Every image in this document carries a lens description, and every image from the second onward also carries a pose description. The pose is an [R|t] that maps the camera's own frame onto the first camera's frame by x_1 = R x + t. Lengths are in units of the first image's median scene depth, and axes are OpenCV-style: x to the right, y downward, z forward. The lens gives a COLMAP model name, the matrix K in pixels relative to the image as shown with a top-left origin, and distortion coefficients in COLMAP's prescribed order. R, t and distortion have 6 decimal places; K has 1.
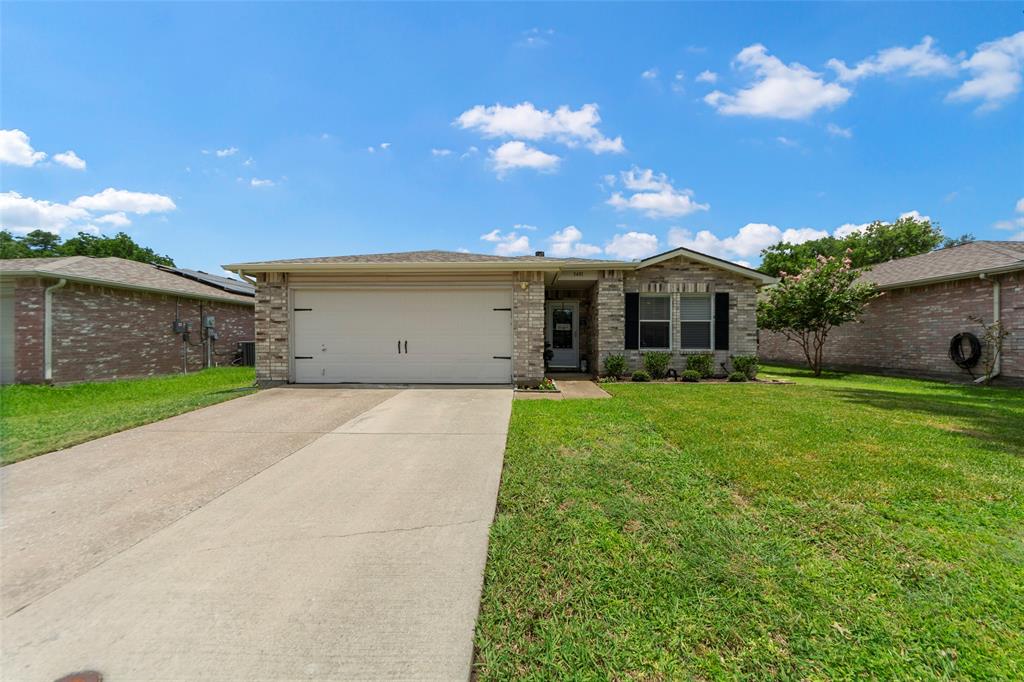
lens RADIAL K [[365.4, 0, 512.0], [0, 365.4, 341.0], [0, 0, 1]] dist [-0.000715, -0.000306]
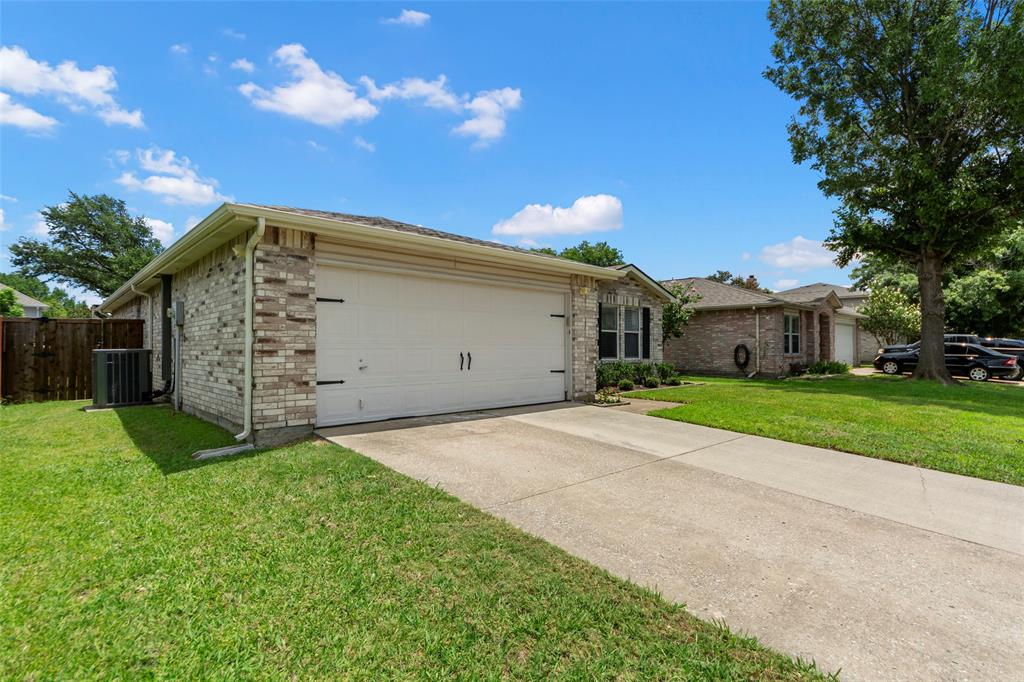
lens RADIAL K [[503.7, 0, 512.0], [0, 503.7, 341.0], [0, 0, 1]] dist [-0.000961, -0.000064]
pose [[0.708934, 0.009960, 0.705204, -0.819612], [-0.001567, 0.999920, -0.012547, -0.009477], [-0.705273, 0.007790, 0.708893, 0.196538]]
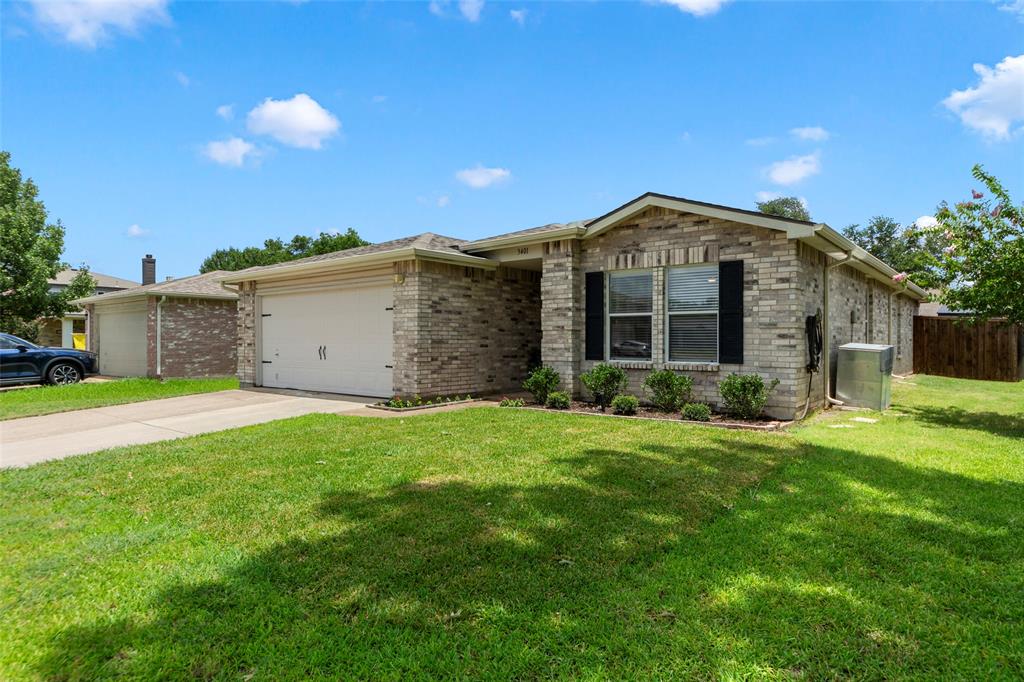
lens RADIAL K [[594.2, 0, 512.0], [0, 594.2, 341.0], [0, 0, 1]] dist [0.001586, 0.000470]
pose [[0.795273, -0.000560, -0.606252, 0.868573], [0.001199, 0.999999, 0.000648, -0.011652], [0.606251, -0.001242, 0.795273, 0.080817]]
